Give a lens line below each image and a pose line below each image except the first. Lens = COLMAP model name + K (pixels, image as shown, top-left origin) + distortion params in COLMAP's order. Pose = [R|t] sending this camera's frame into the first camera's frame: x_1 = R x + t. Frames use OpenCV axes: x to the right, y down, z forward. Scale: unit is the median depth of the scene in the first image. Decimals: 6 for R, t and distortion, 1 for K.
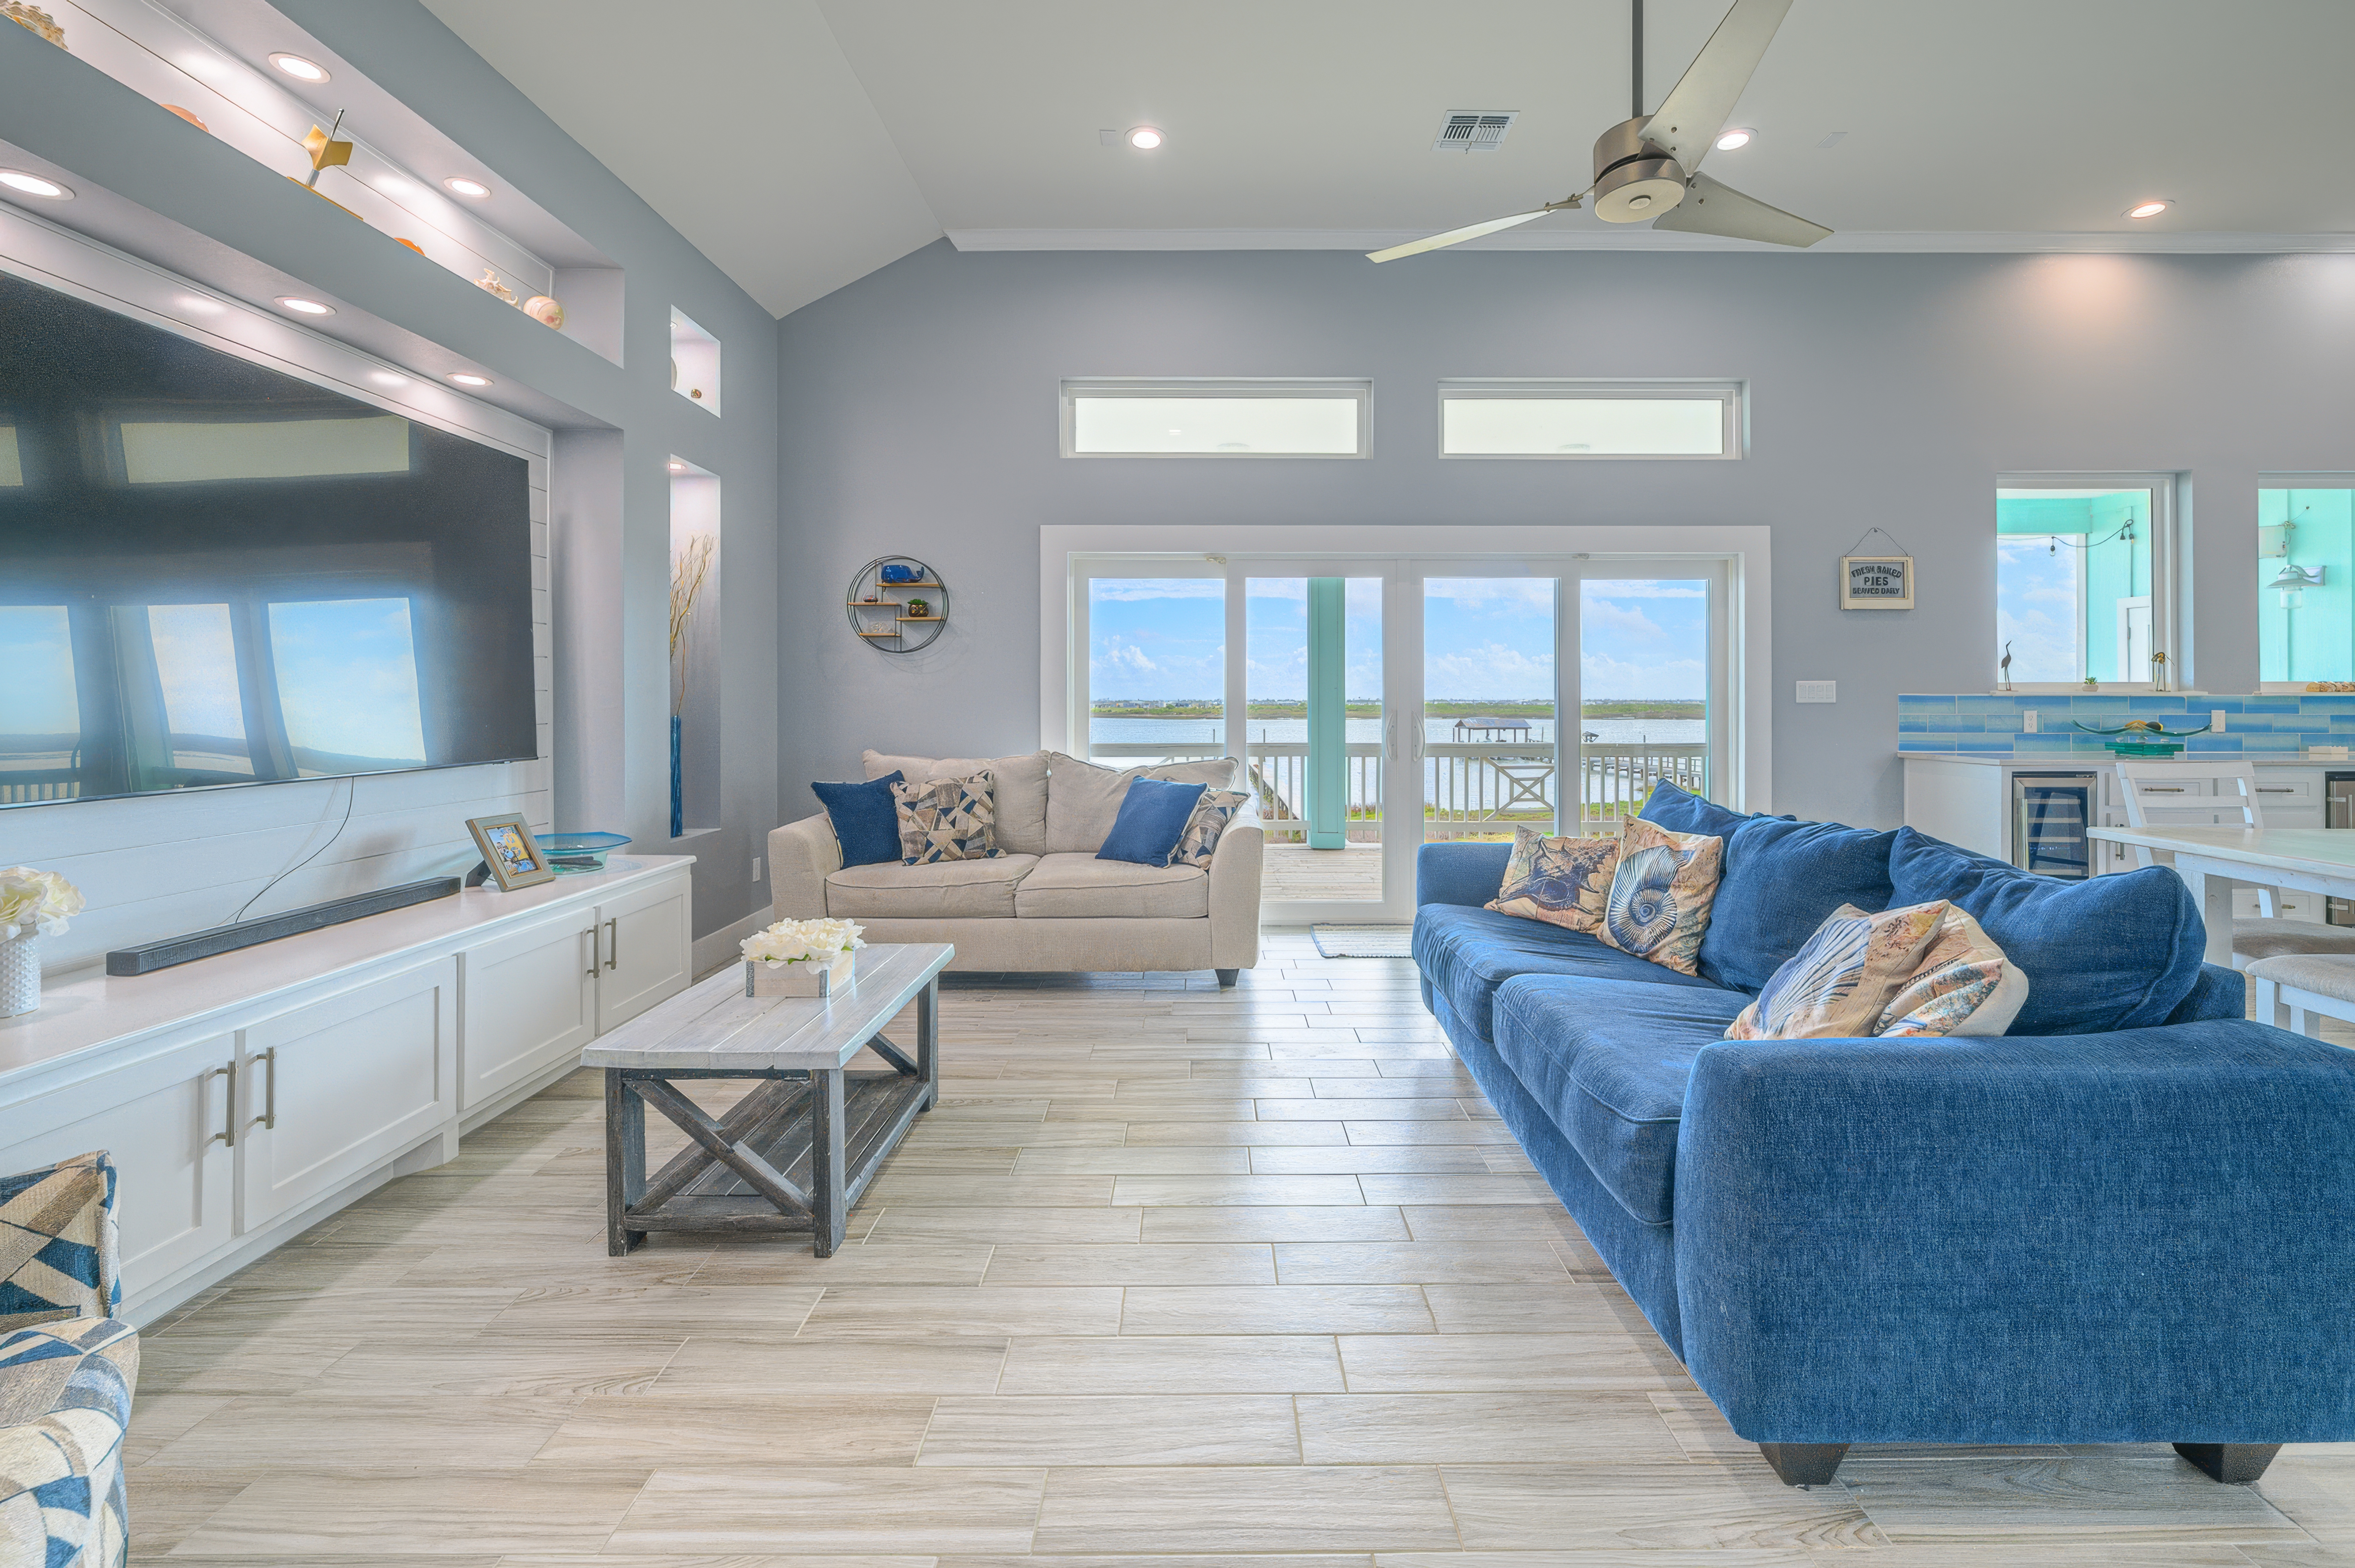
lens RADIAL K [[956.6, 0, 1187.5], [0, 956.6, 748.0], [0, 0, 1]] dist [-0.000844, 0.000246]
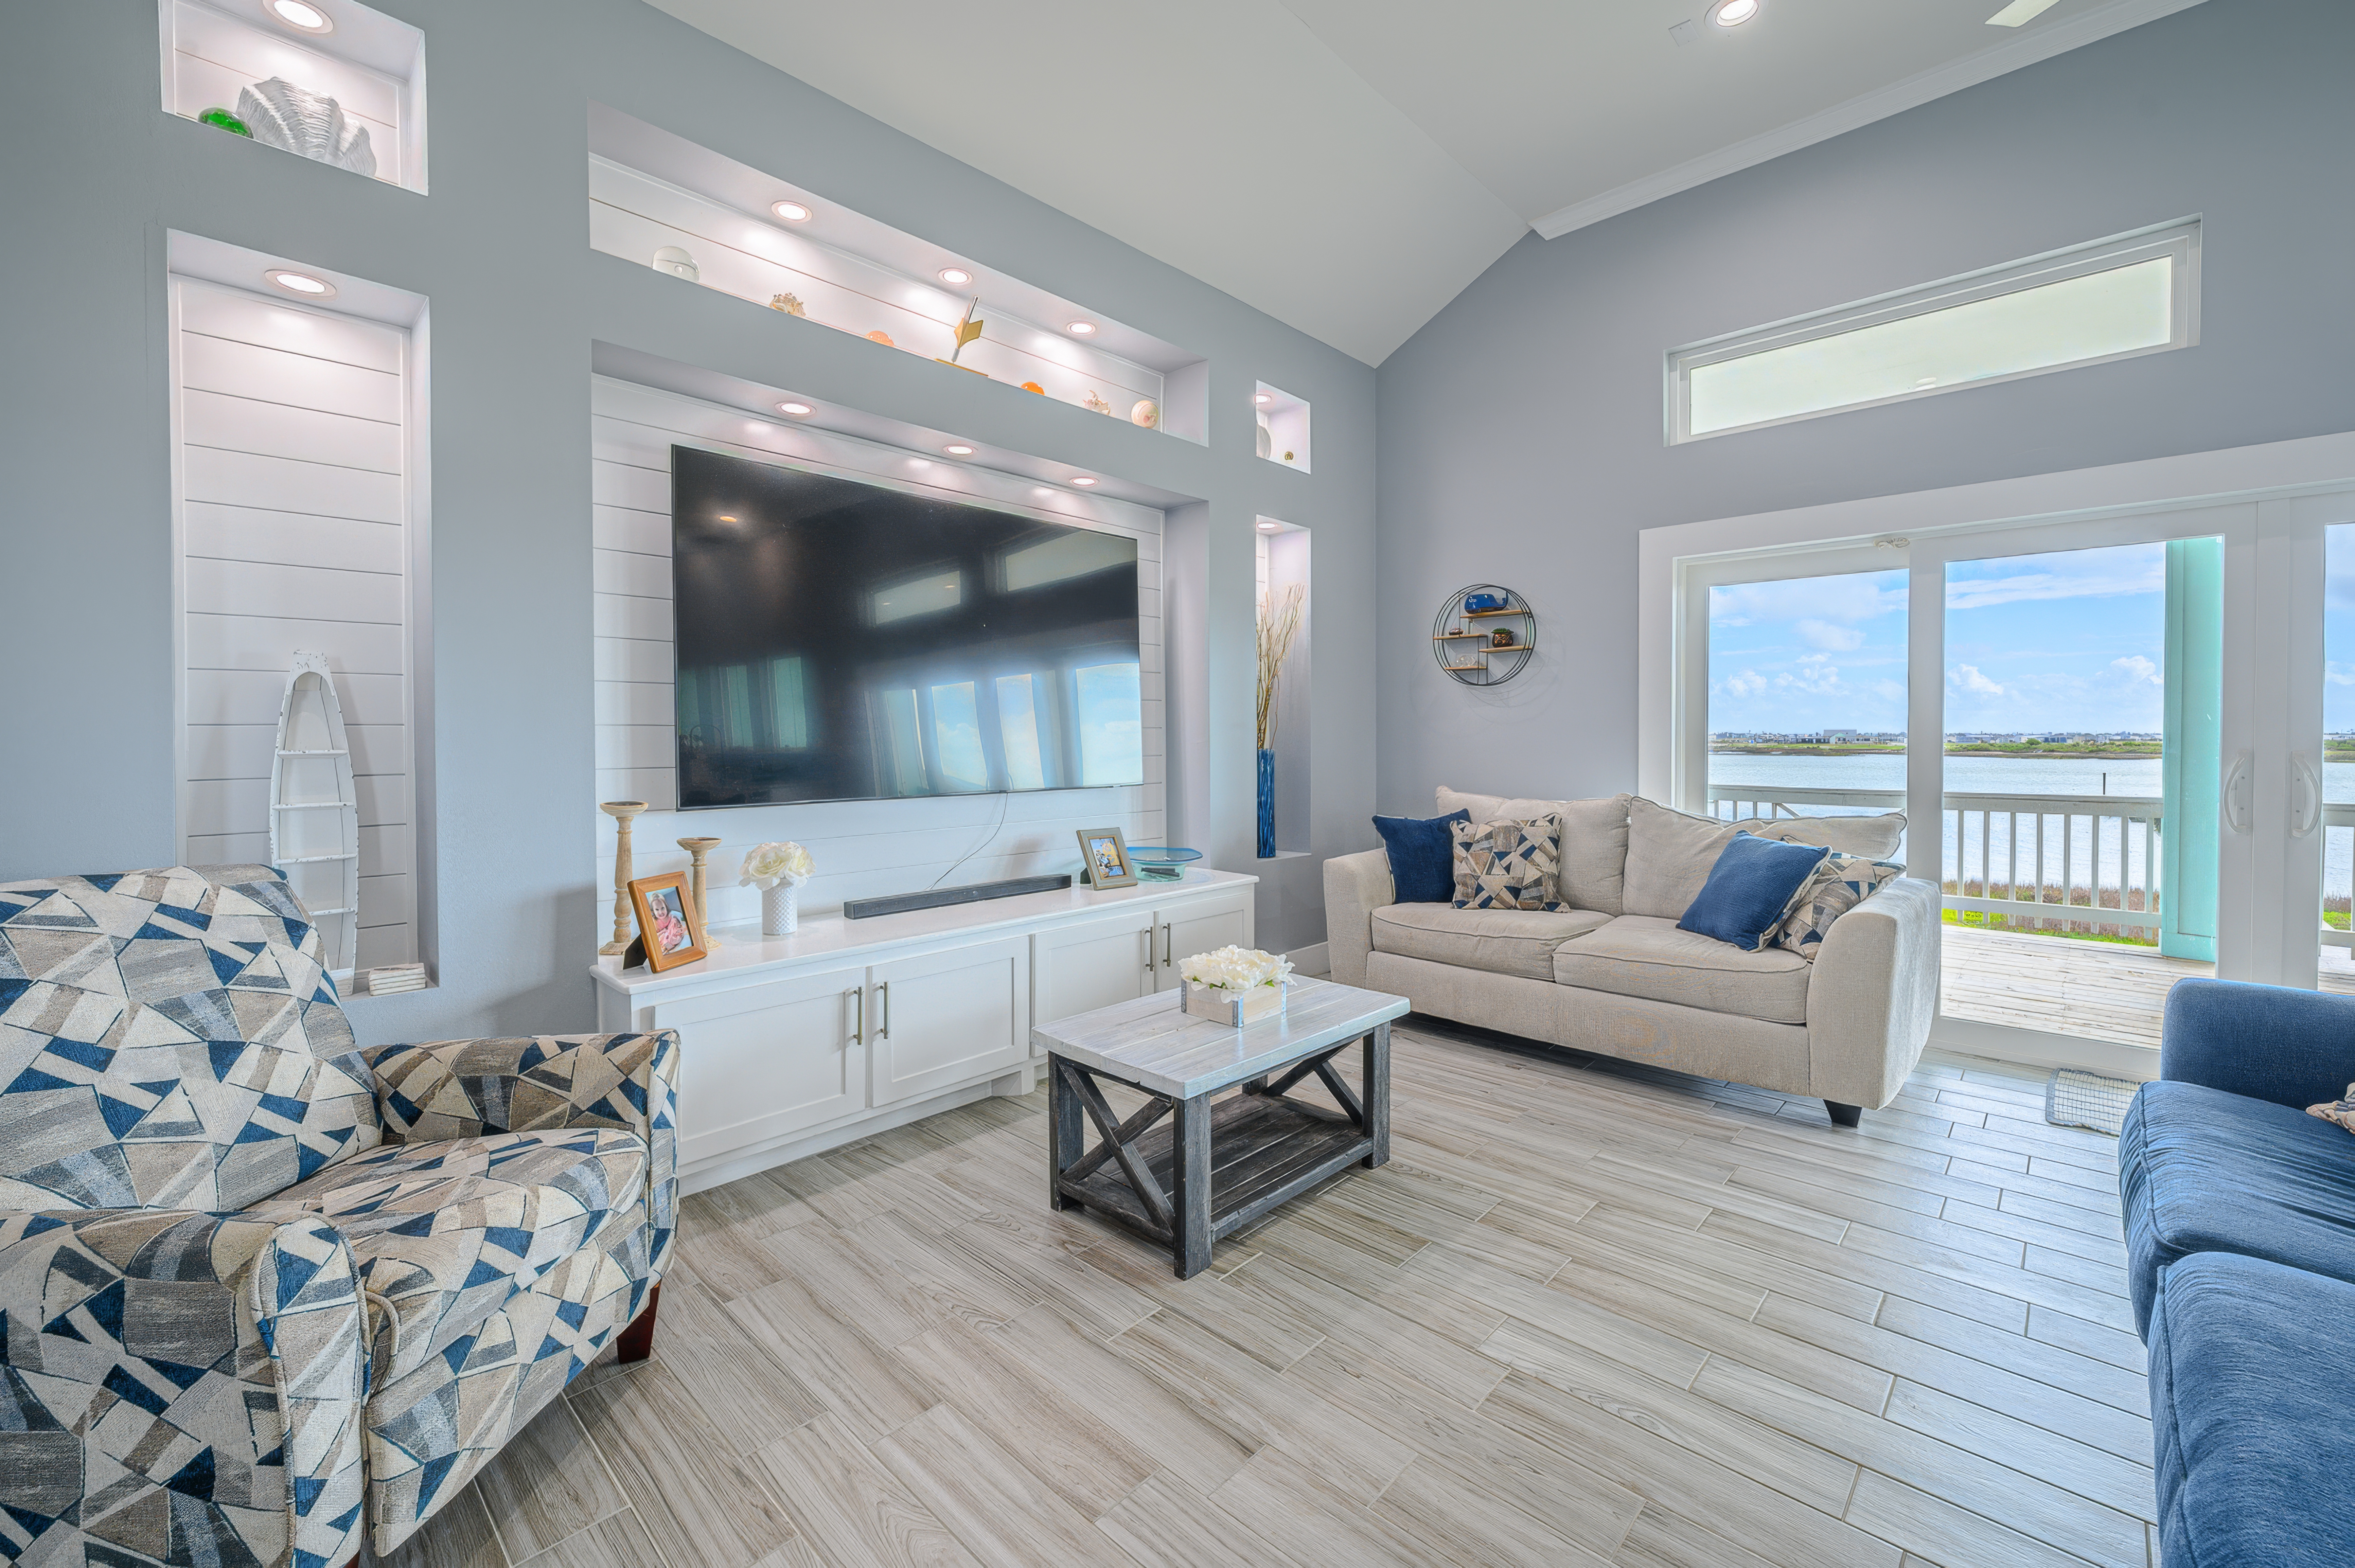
lens RADIAL K [[947.8, 0, 1216.4], [0, 947.8, 788.8], [0, 0, 1]] dist [-0.002015, 0.000022]
pose [[0.740835, 0.036438, -0.670698, 0.184878], [-0.031524, 0.999313, 0.019472, -0.008748], [0.670947, 0.006718, 0.741475, 0.157104]]
